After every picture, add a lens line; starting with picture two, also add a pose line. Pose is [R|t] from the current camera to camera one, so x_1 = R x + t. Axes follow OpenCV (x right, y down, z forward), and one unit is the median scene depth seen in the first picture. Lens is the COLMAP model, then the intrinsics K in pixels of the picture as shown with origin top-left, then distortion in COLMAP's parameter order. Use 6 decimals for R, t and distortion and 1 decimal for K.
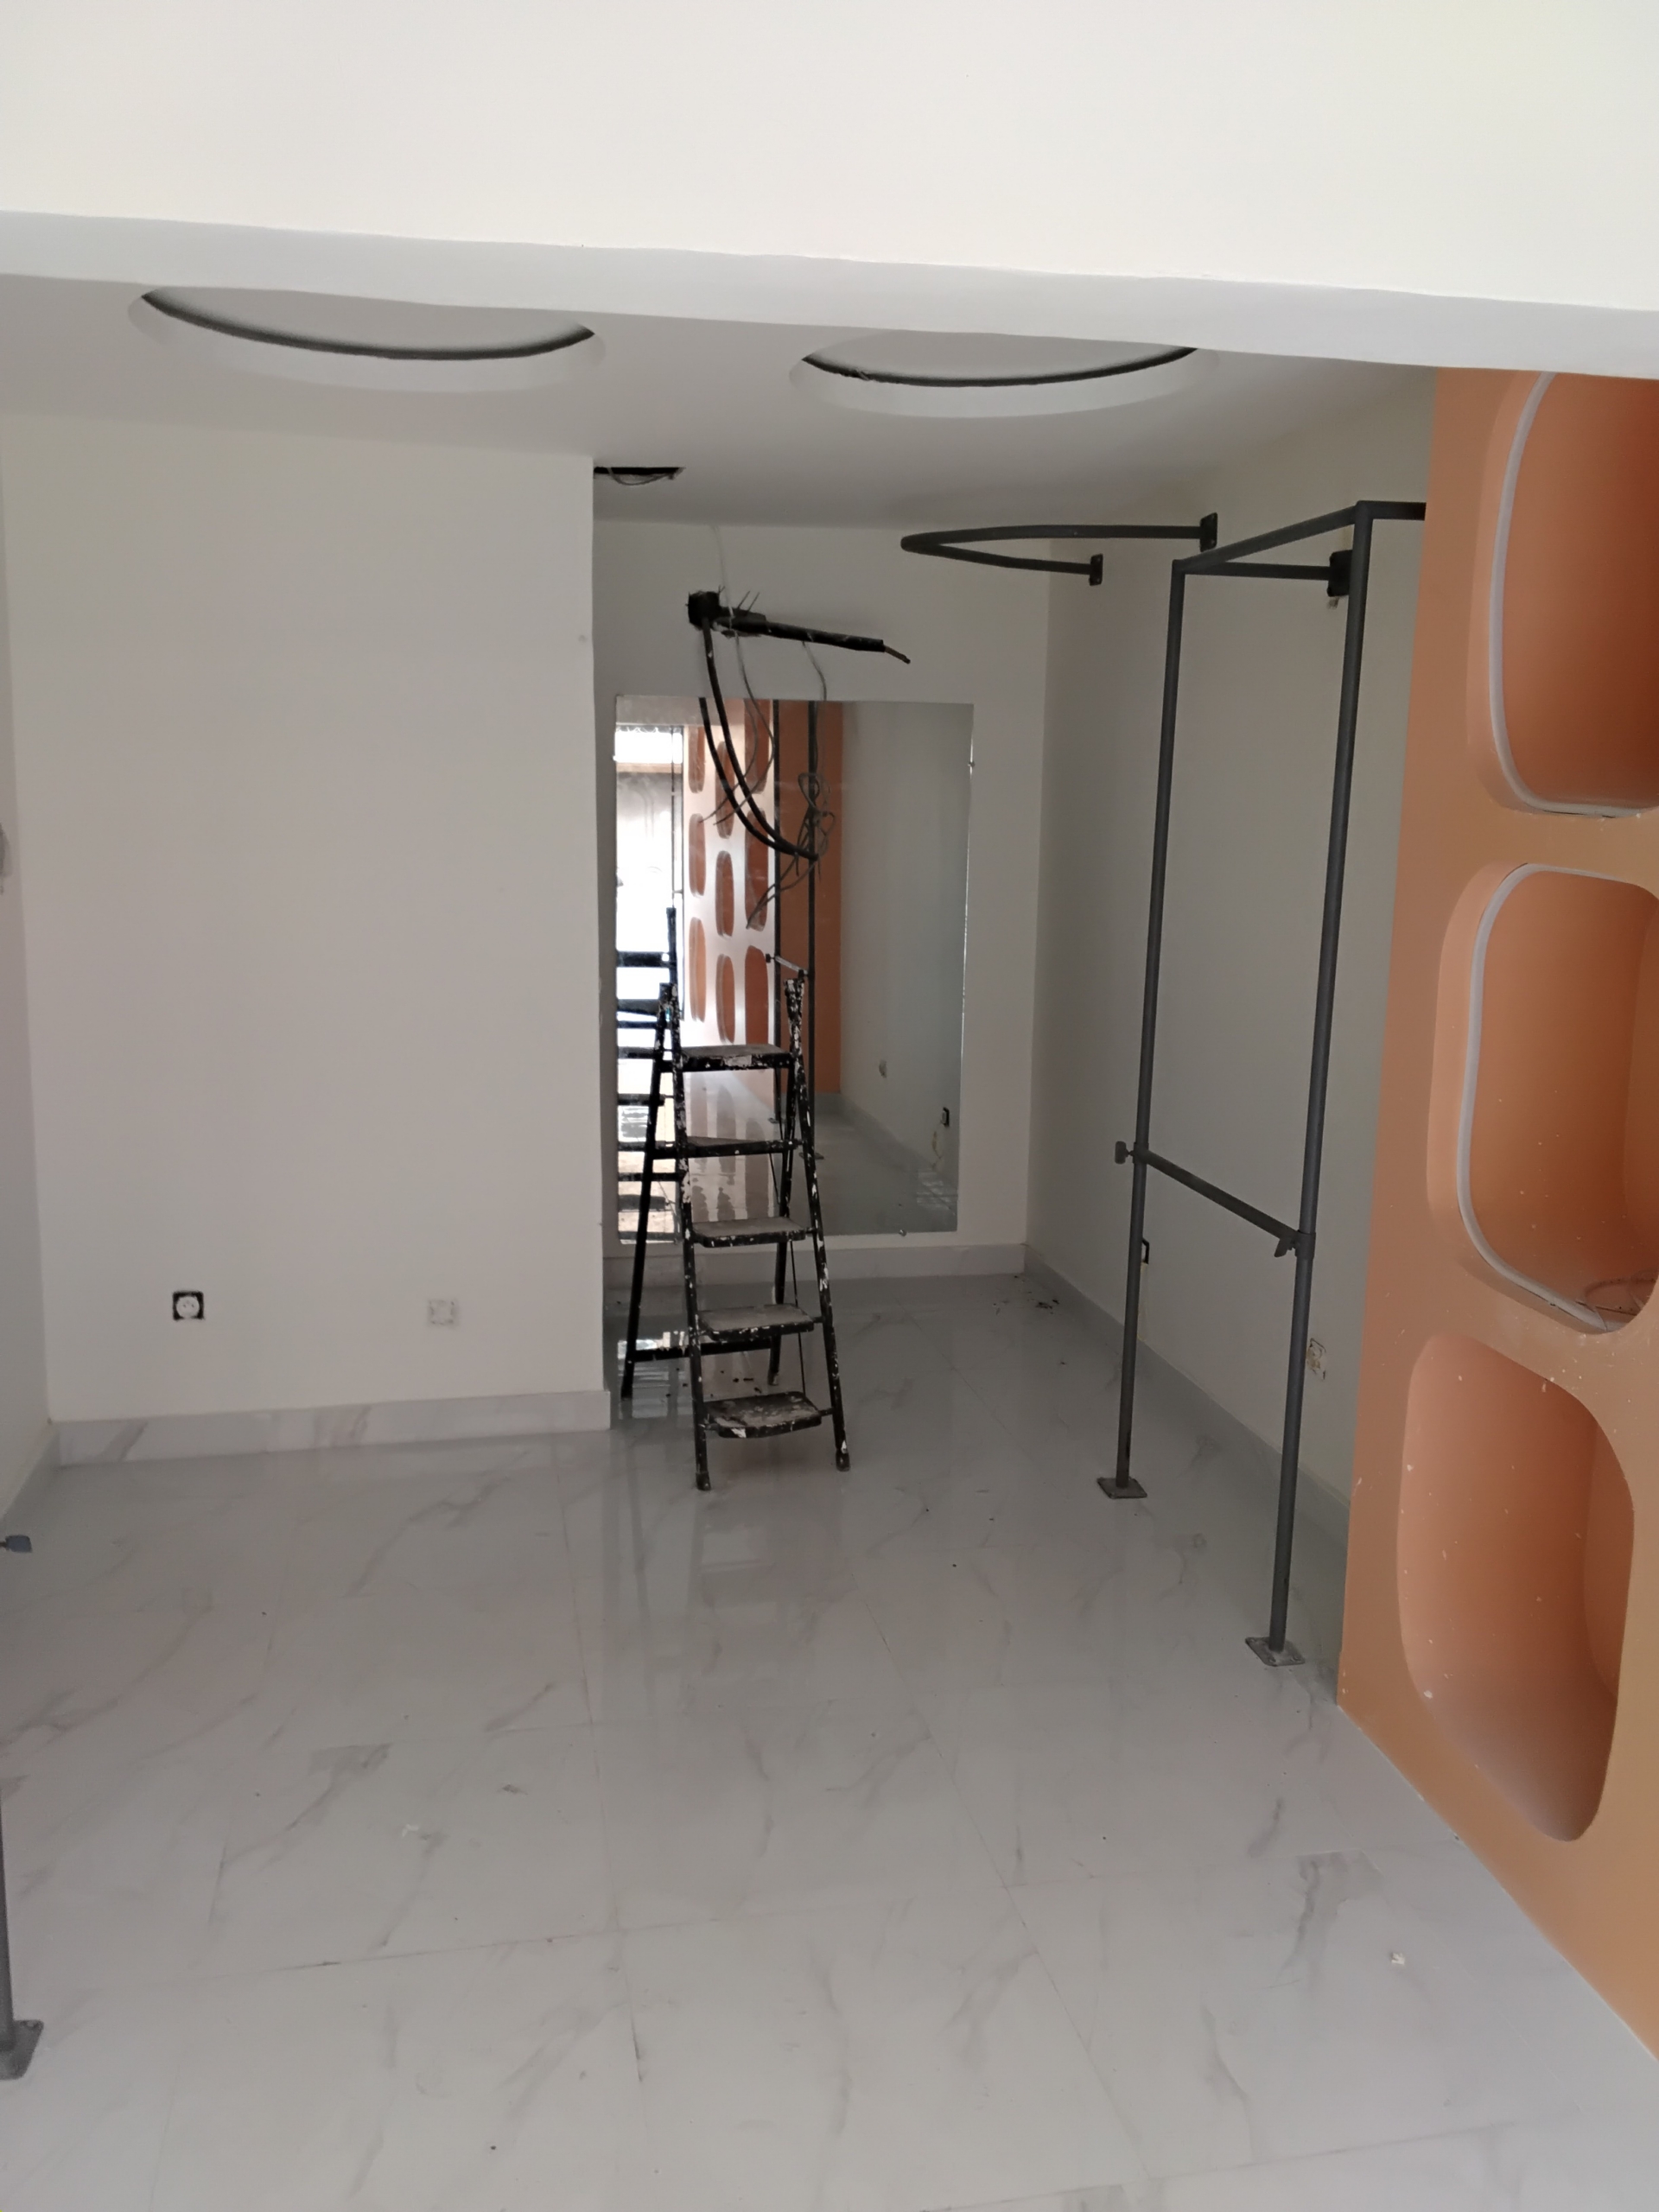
lens RADIAL K [[1755.3, 0, 820.1], [0, 1755.3, 1086.8], [0, 0, 1]] dist [0.117830, -0.189974]
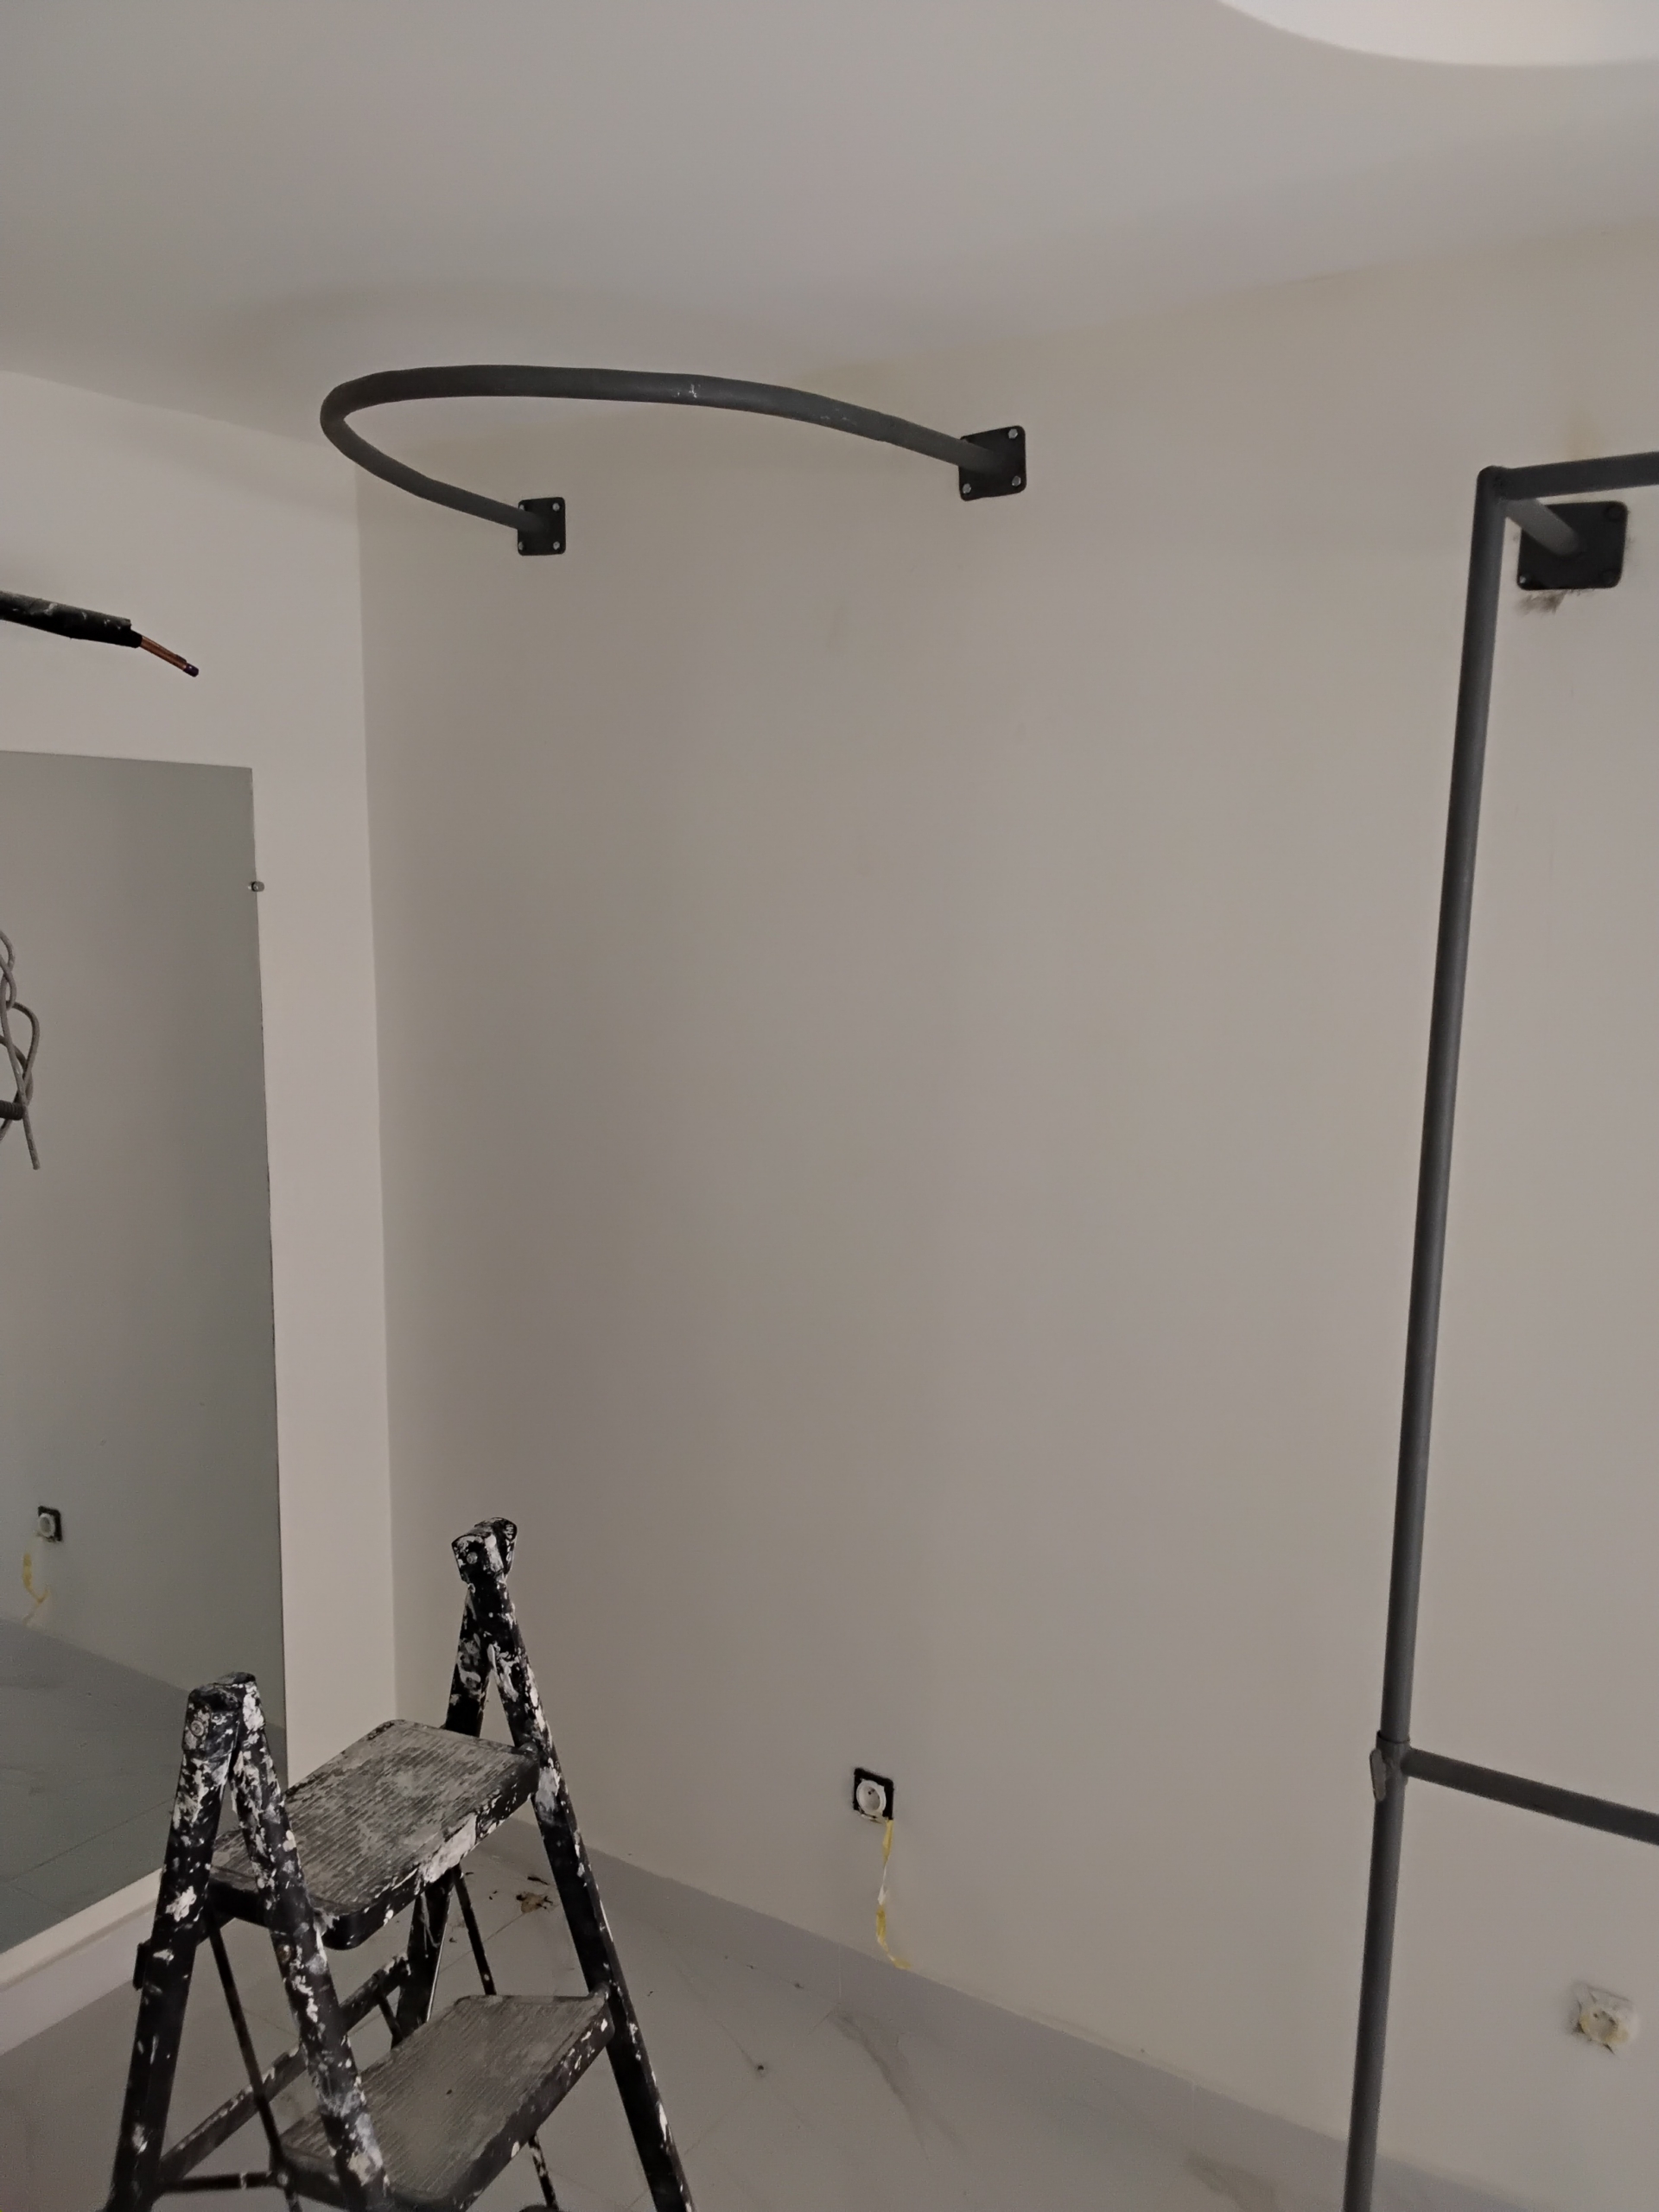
lens RADIAL K [[1755.3, 0, 820.1], [0, 1755.3, 1086.8], [0, 0, 1]] dist [0.117830, -0.189974]
pose [[0.698500, -0.087320, 0.710263, -0.225072], [0.116365, 0.993177, 0.007664, -0.148772], [-0.706086, 0.077297, 0.703895, 0.715619]]
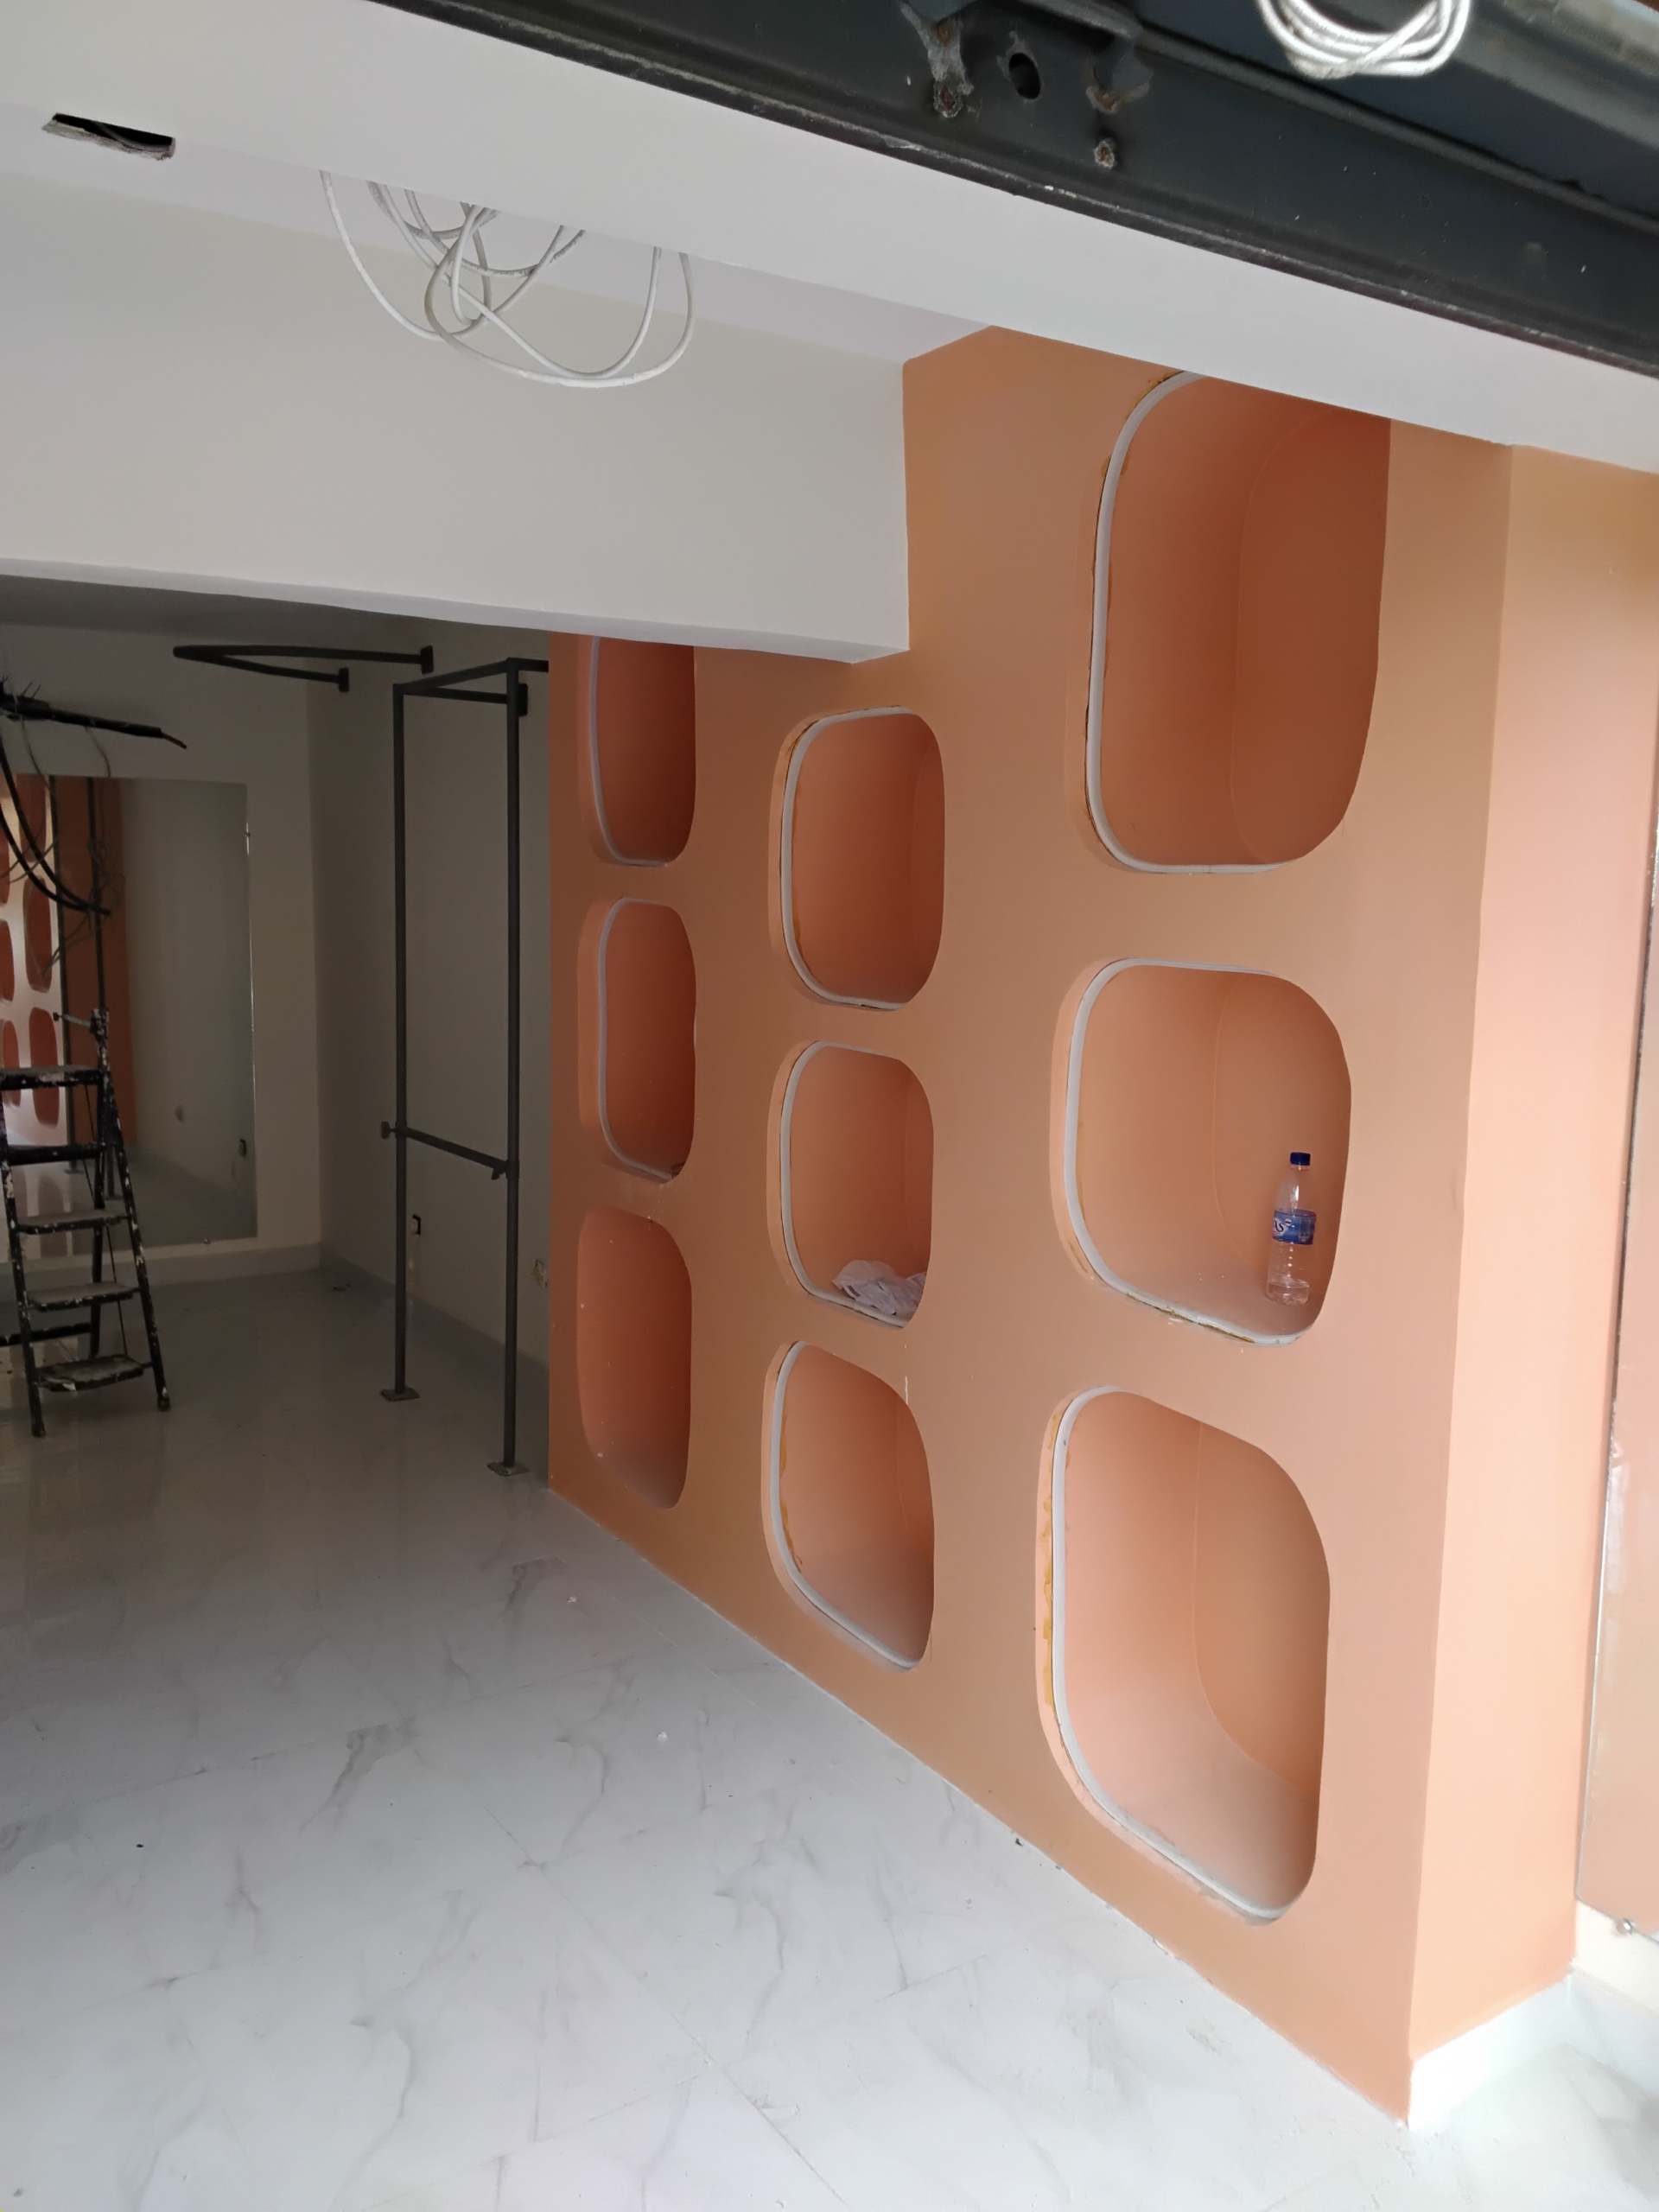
lens RADIAL K [[1755.3, 0, 820.1], [0, 1755.3, 1086.8], [0, 0, 1]] dist [0.117830, -0.189974]
pose [[0.924877, -0.046516, 0.377411, -0.021477], [0.063656, 0.997424, -0.033063, 0.064475], [-0.374901, 0.054604, 0.925455, -0.306539]]
